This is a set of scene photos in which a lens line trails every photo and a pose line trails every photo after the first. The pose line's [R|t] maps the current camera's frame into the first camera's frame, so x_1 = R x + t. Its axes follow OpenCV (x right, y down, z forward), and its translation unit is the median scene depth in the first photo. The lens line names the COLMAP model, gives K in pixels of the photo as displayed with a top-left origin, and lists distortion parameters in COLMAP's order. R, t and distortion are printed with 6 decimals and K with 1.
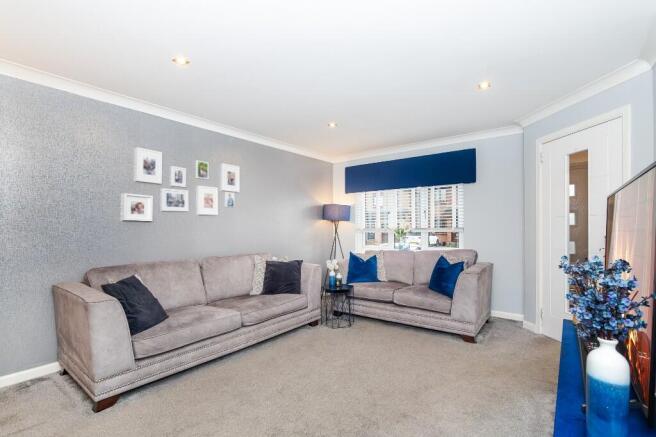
lens RADIAL K [[314.3, 0, 326.6], [0, 314.3, 225.1], [0, 0, 1]] dist [-0.021769, 0.004890]
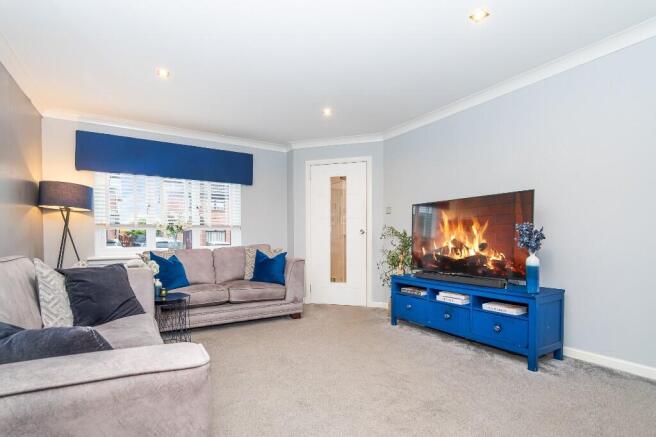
lens RADIAL K [[314.3, 0, 341.4], [0, 314.3, 240.2], [0, 0, 1]] dist [-0.021769, 0.004890]
pose [[0.324958, -0.001221, 0.945727, -0.532648], [-0.002952, 0.999993, 0.002306, 0.061526], [-0.945724, -0.003541, 0.324953, 0.383307]]
